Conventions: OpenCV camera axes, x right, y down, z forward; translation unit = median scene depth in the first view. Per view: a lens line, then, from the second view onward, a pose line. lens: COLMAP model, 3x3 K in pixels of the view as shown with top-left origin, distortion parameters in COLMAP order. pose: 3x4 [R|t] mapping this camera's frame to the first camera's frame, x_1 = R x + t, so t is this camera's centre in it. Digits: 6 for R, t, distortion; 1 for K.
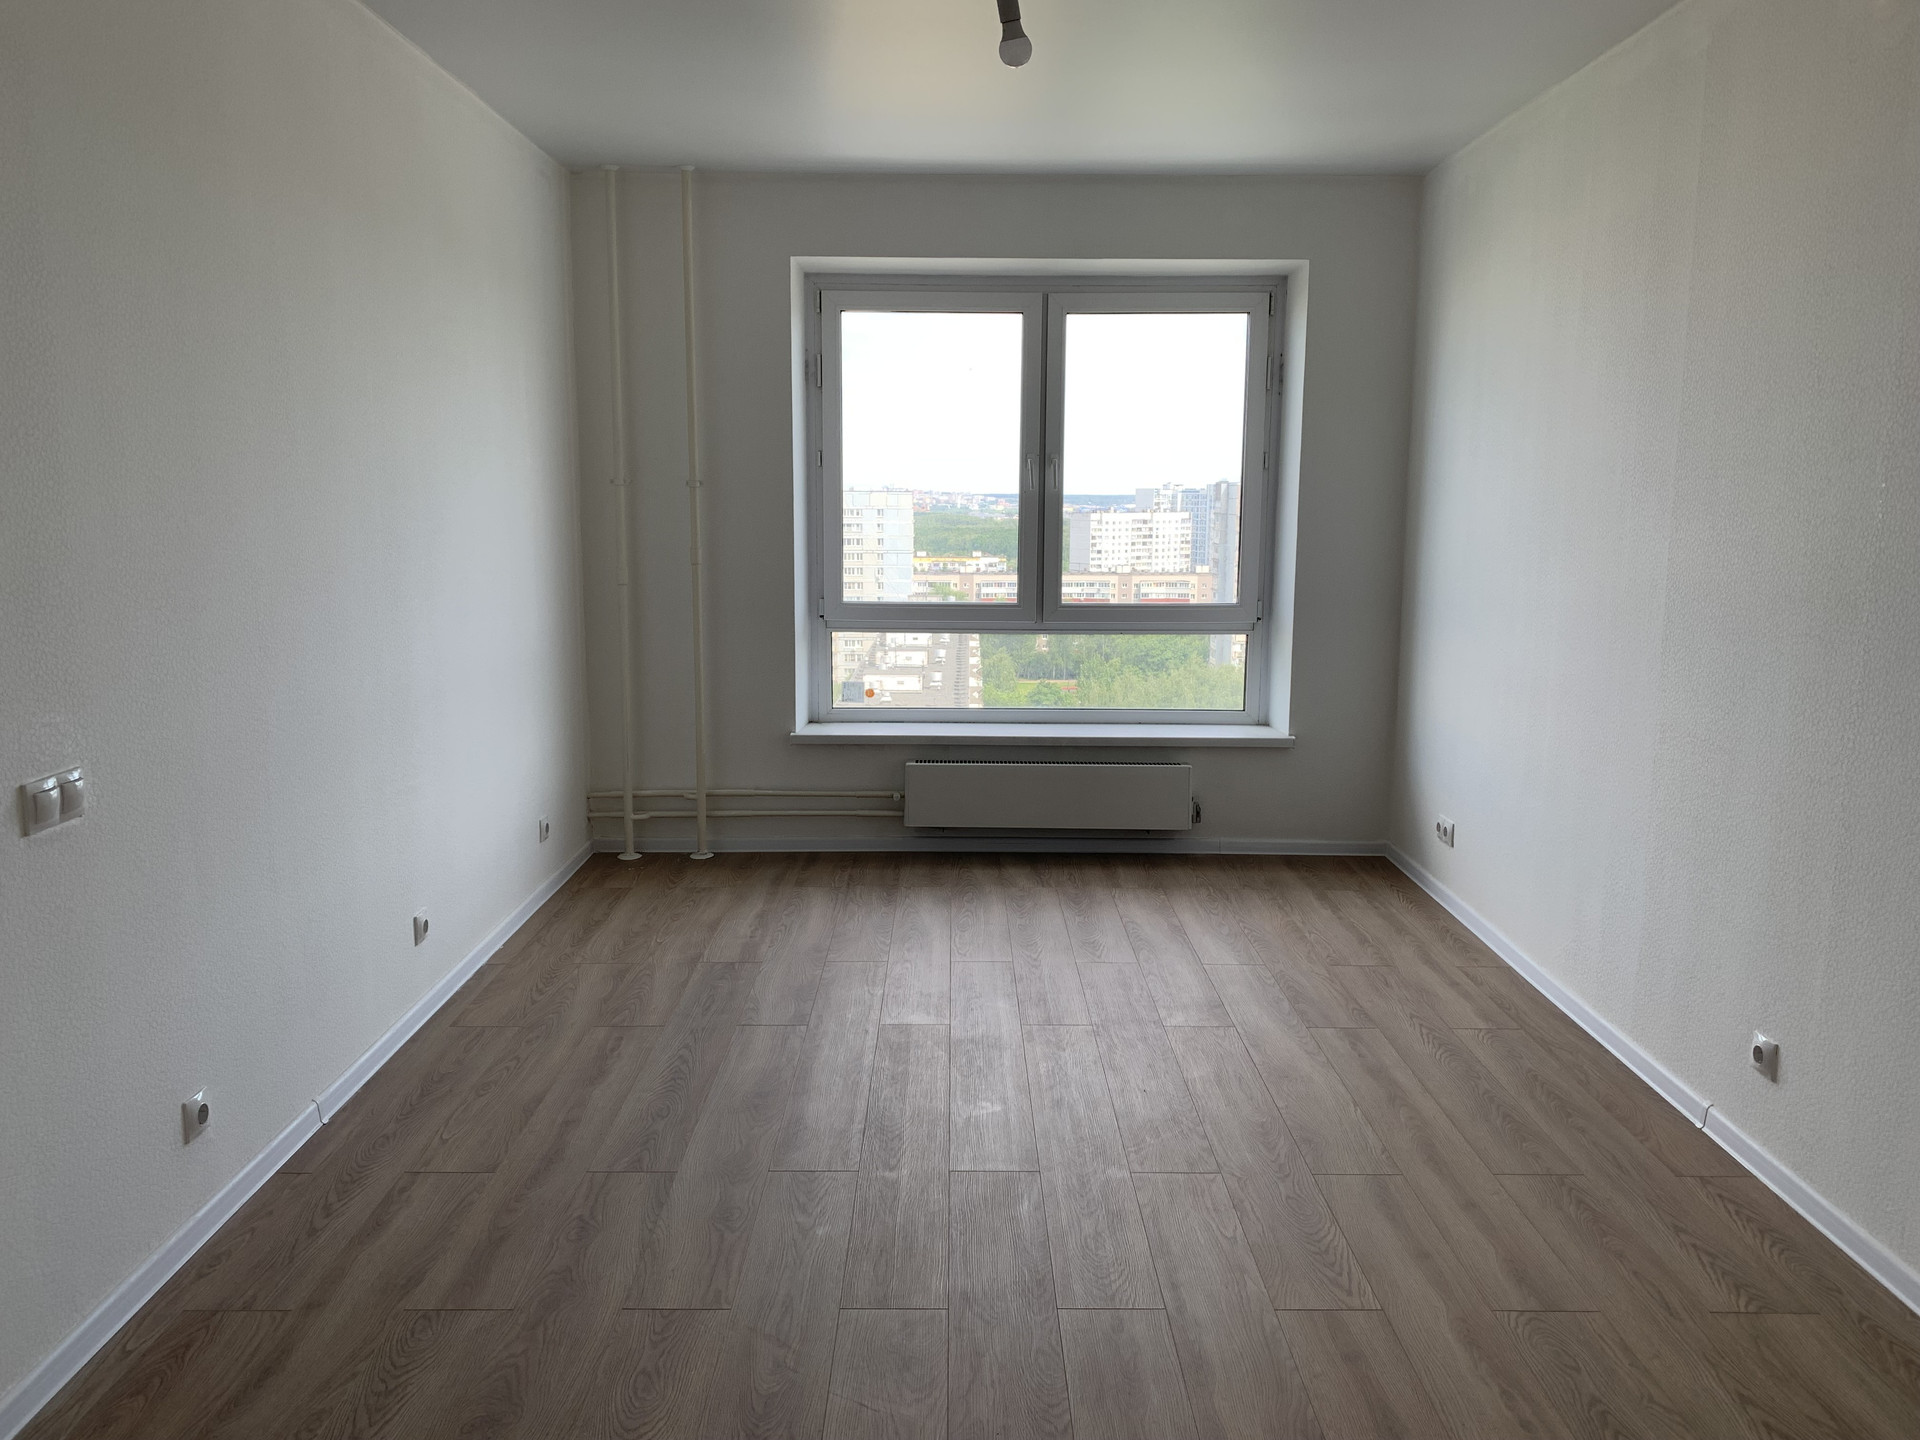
lens RADIAL K [[1460.1, 0, 916.7], [0, 1460.1, 724.8], [0, 0, 1]] dist [0.011320, -0.183341]
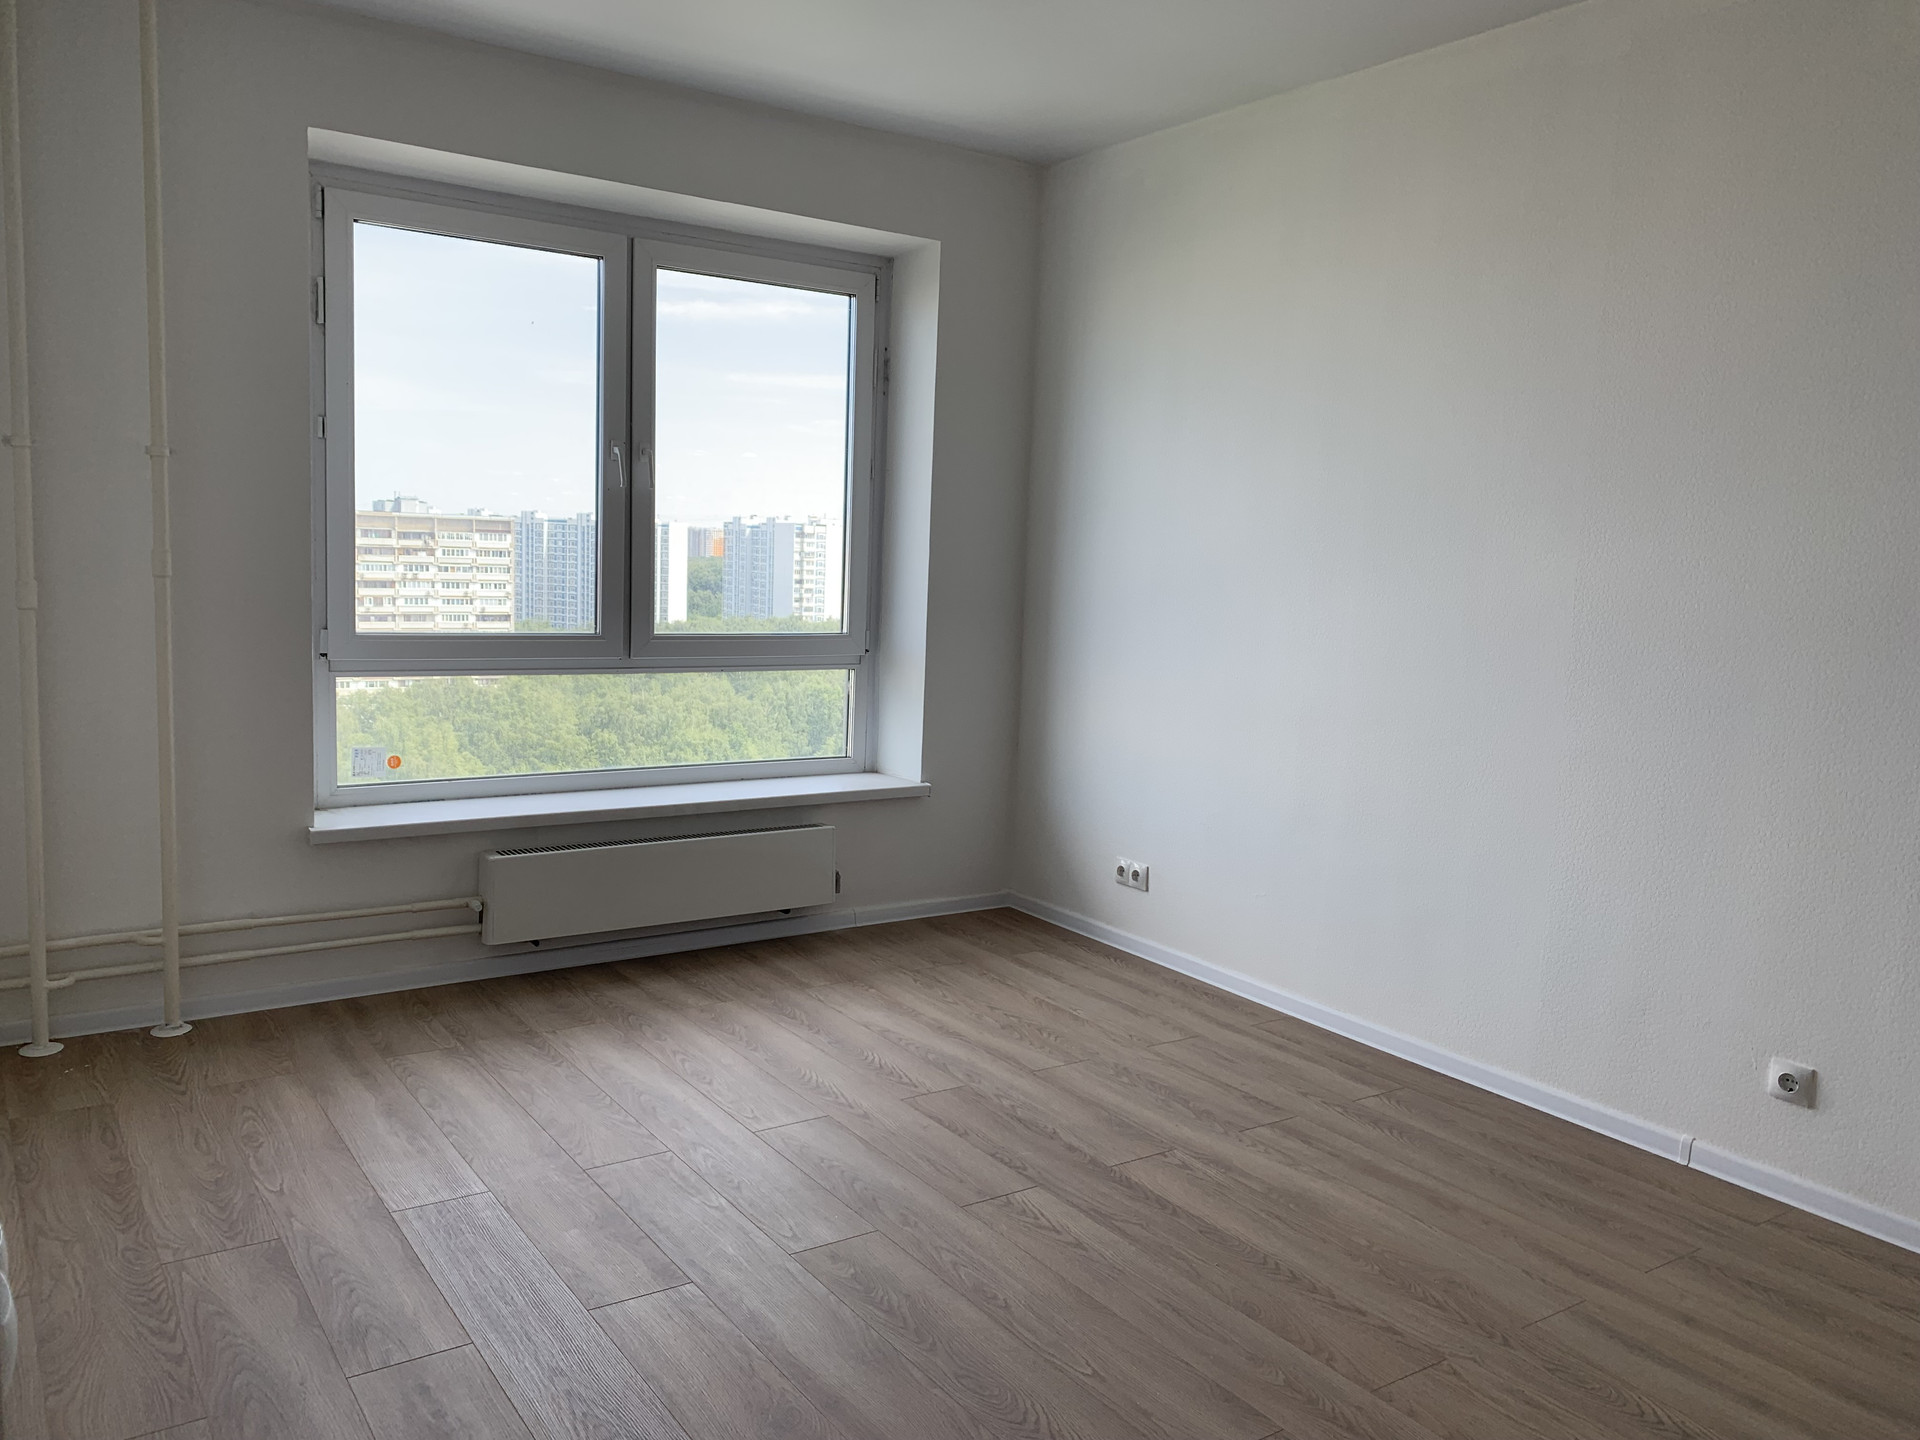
lens RADIAL K [[1451.0, 0, 960.0], [0, 1451.0, 720.0], [0, 0, 1]] dist [0.009290, -0.060008]
pose [[0.809122, -0.041541, 0.586170, -0.234304], [0.056462, 0.998379, -0.007184, -0.022380], [-0.584922, 0.038909, 0.810156, 0.277309]]
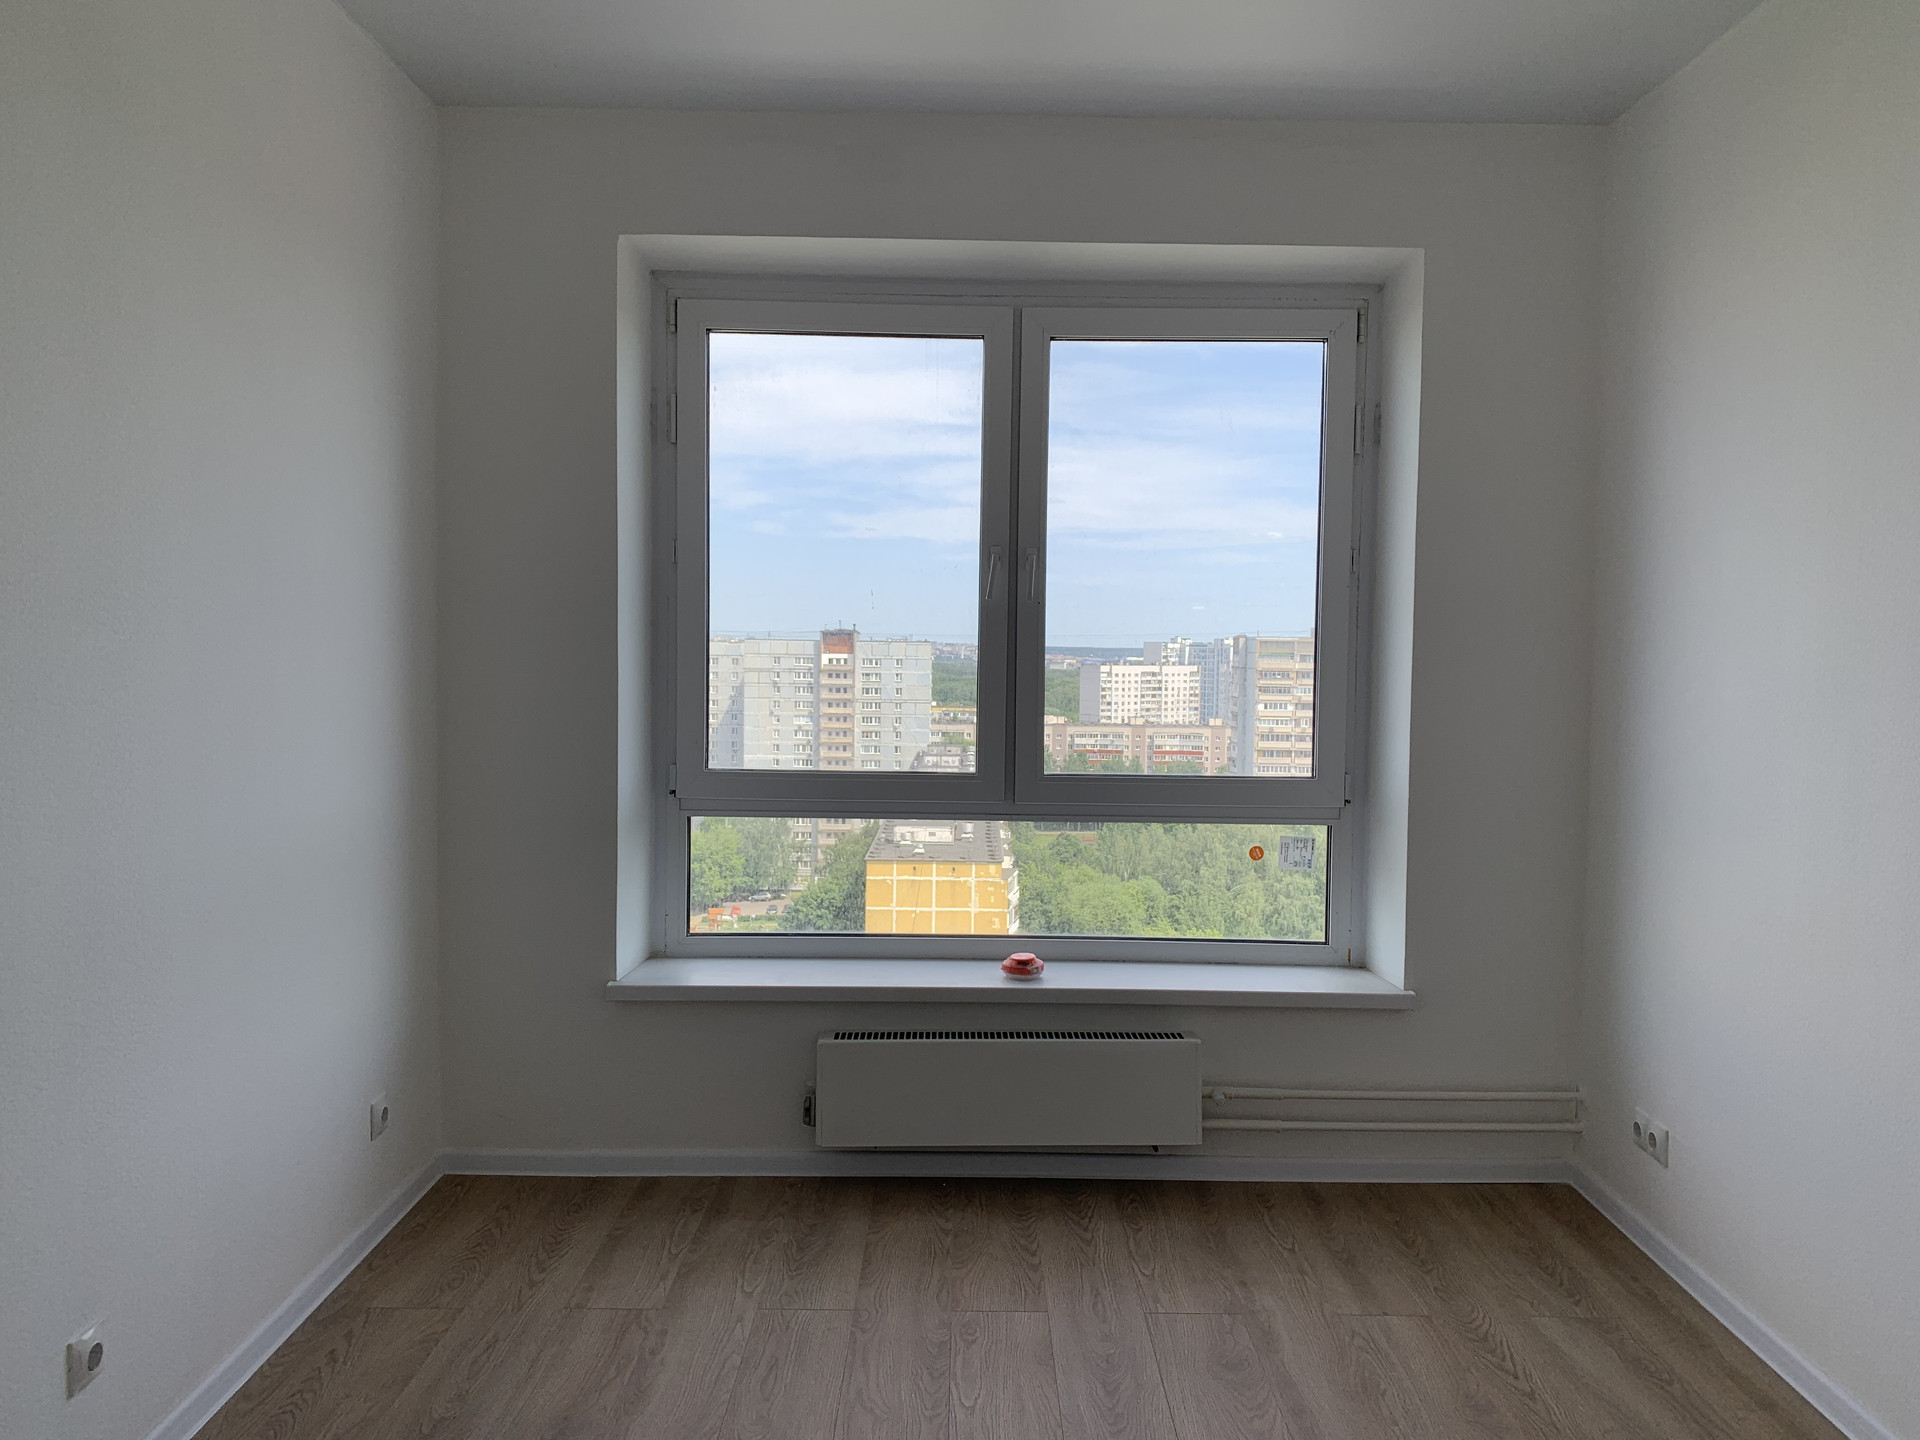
lens RADIAL K [[1466.3, 0, 970.4], [0, 1466.3, 695.5], [0, 0, 1]] dist [0.076016, -0.000285]
pose [[0.999534, 0.008928, 0.029178, 0.048496], [-0.005299, 0.992499, -0.122139, -0.039366], [-0.030050, 0.121928, 0.992084, 0.357244]]
